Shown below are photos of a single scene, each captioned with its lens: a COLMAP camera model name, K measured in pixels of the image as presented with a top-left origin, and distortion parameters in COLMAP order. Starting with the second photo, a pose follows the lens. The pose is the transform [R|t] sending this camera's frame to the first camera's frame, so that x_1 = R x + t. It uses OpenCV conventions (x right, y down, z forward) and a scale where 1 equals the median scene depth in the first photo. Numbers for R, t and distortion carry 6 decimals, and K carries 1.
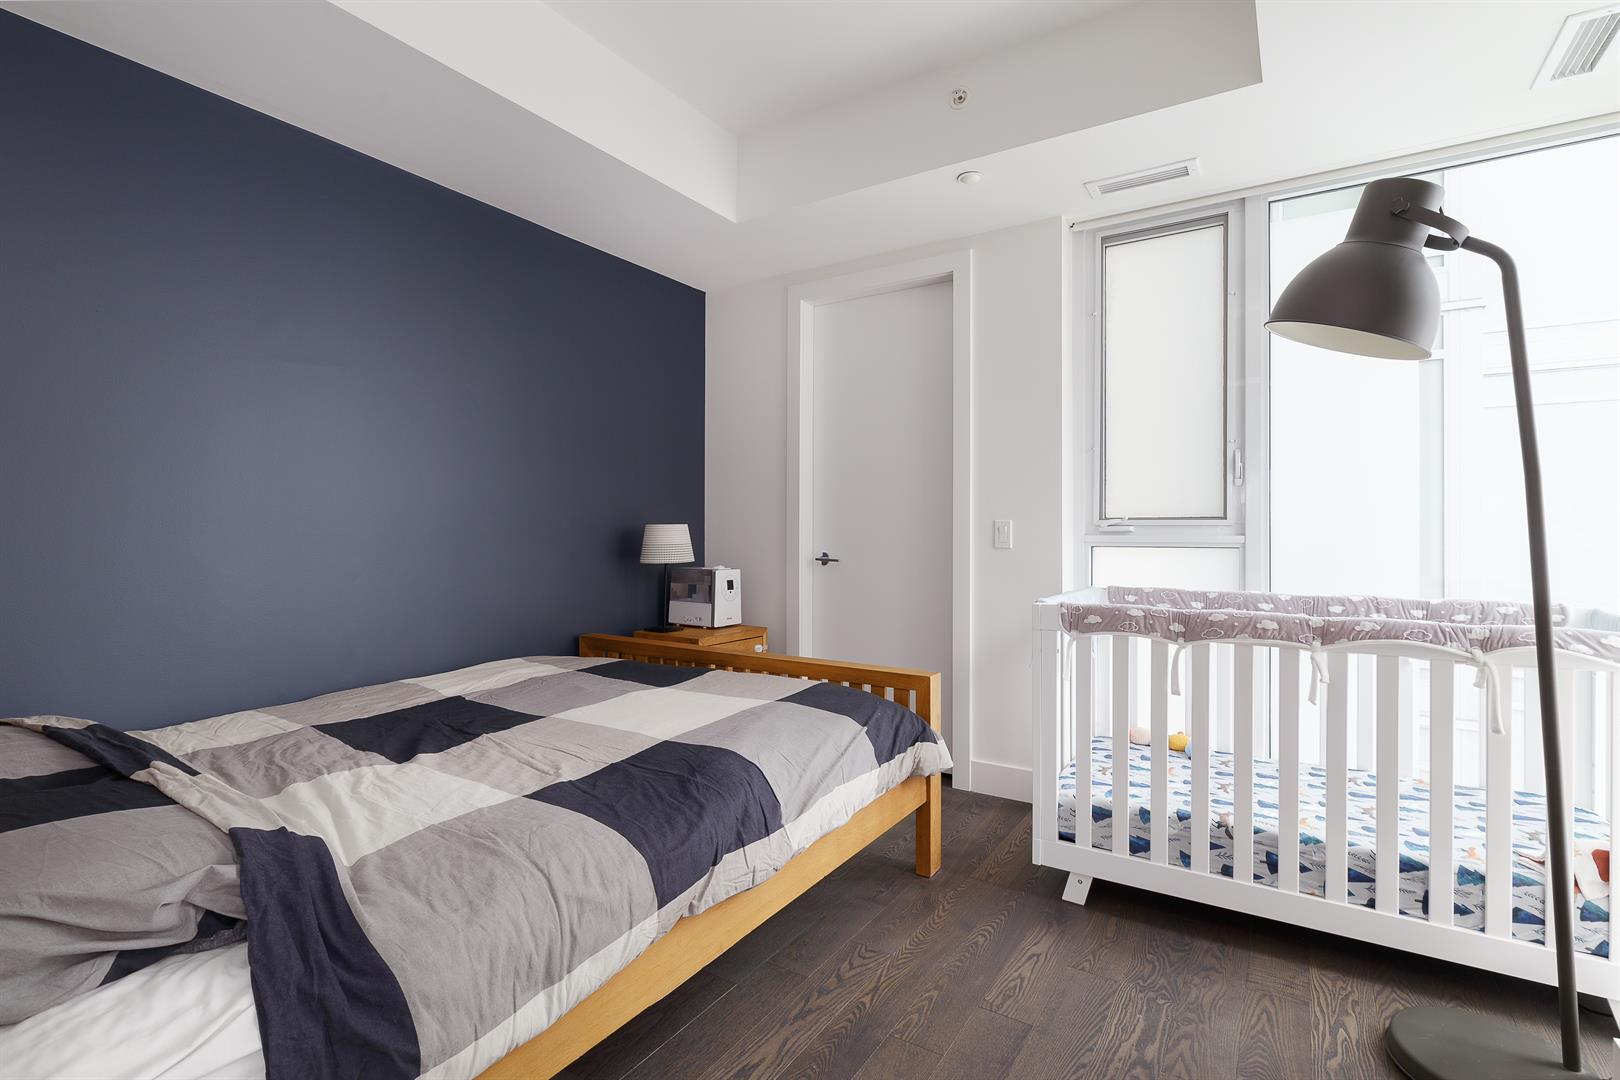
lens RADIAL K [[748.9, 0, 799.8], [0, 748.9, 533.4], [0, 0, 1]] dist [-0.004436, 0.000227]
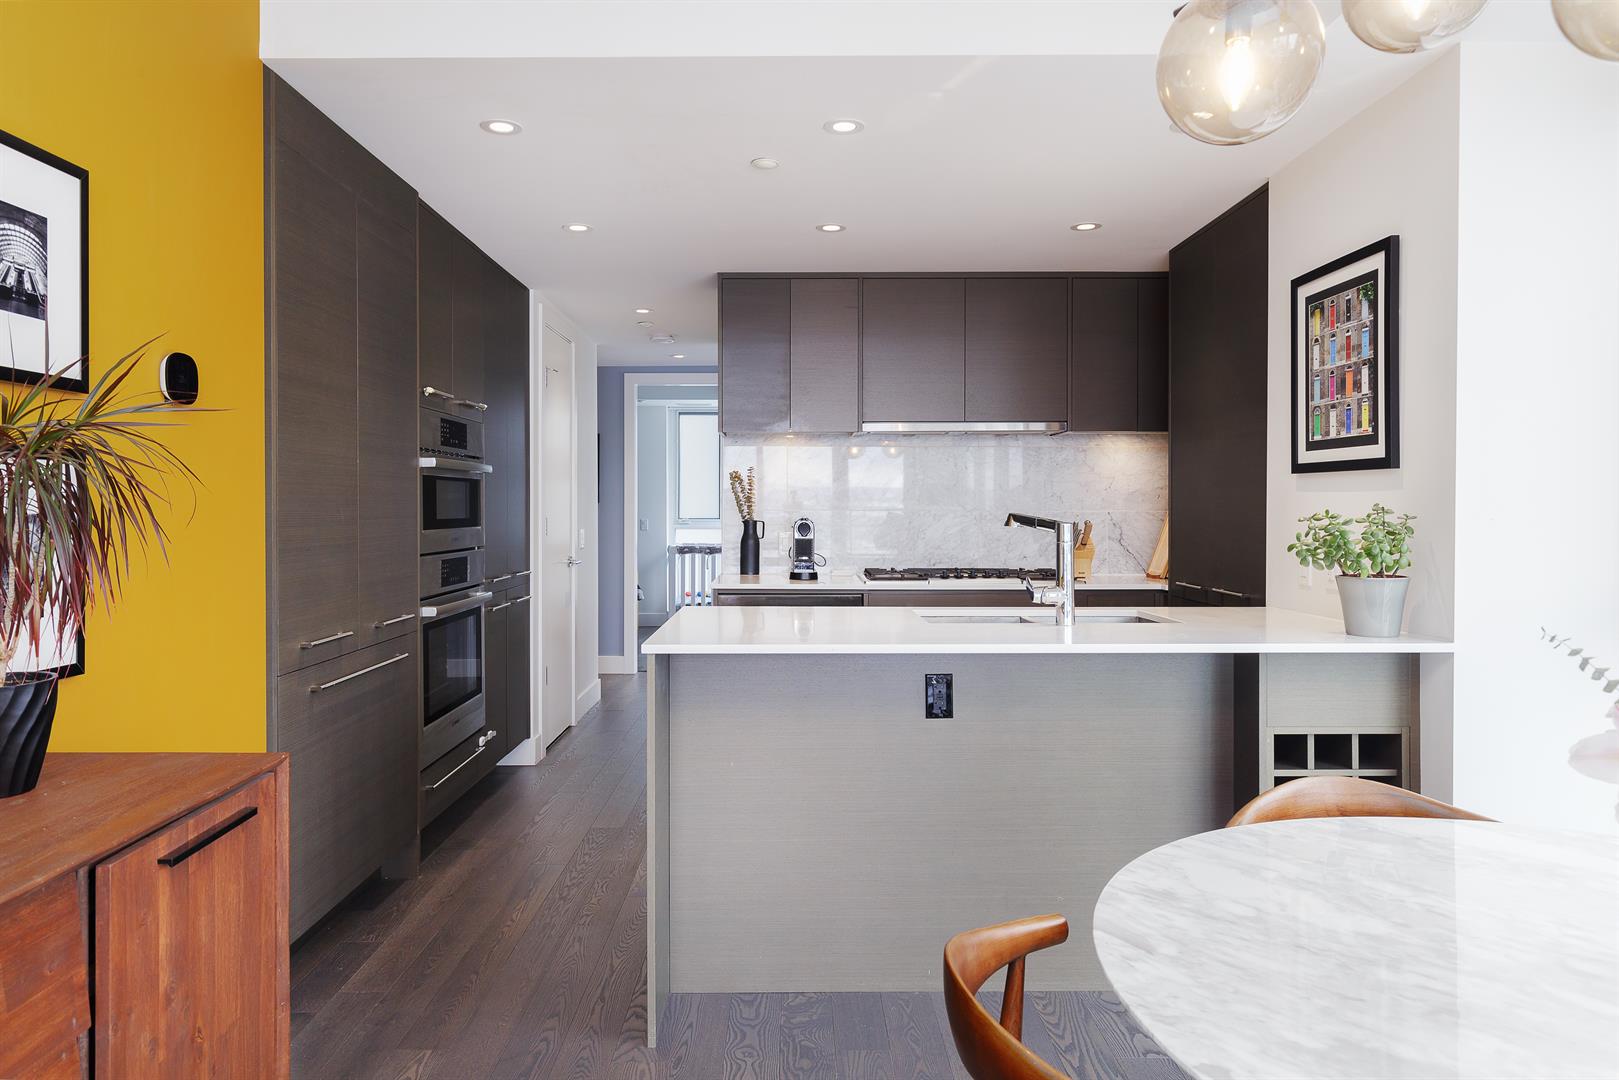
lens RADIAL K [[992.7, 0, 796.5], [0, 992.7, 513.4], [0, 0, 1]] dist [0.009712, -0.007047]
pose [[0.850431, -0.005489, 0.526058, -1.588024], [0.004822, 0.999985, 0.002640, -0.060795], [-0.526064, 0.000292, 0.850445, -3.176221]]
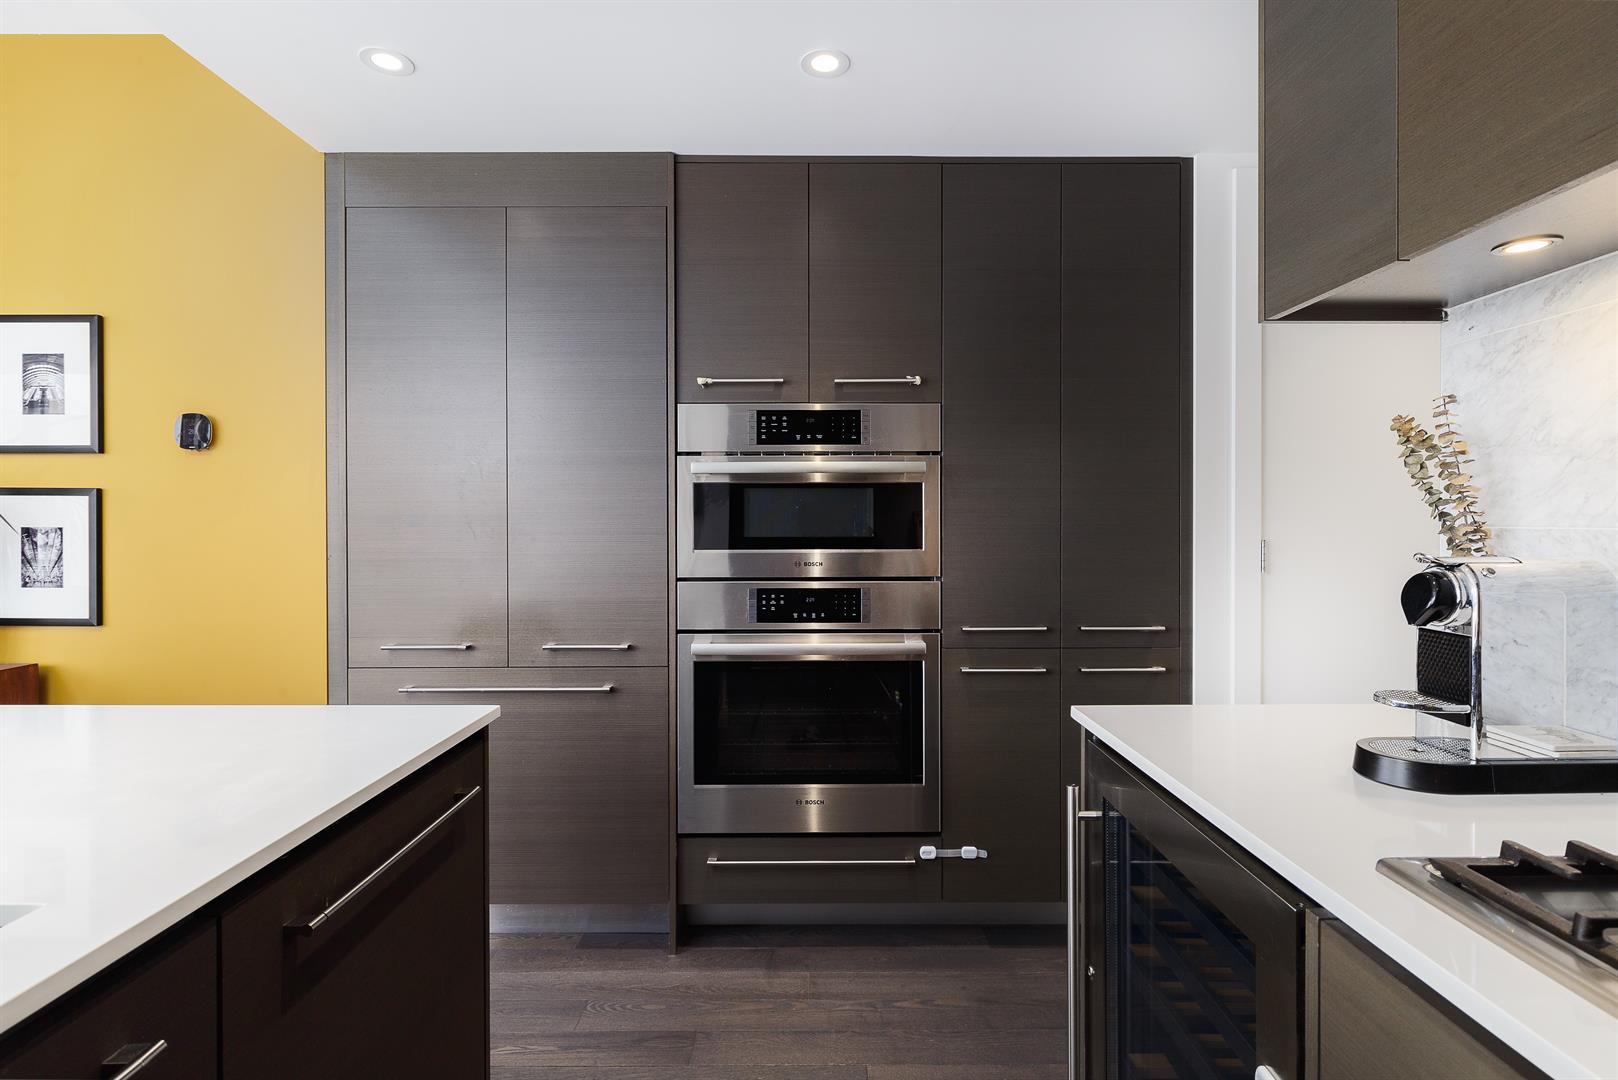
lens RADIAL K [[831.3, 0, 821.4], [0, 831.3, 528.8], [0, 0, 1]] dist [0.001050, 0.000380]
pose [[0.530335, 0.001371, -0.847787, -0.199065], [-0.001264, 0.999999, 0.000826, -0.061768], [0.847787, 0.000633, 0.530336, -1.934876]]
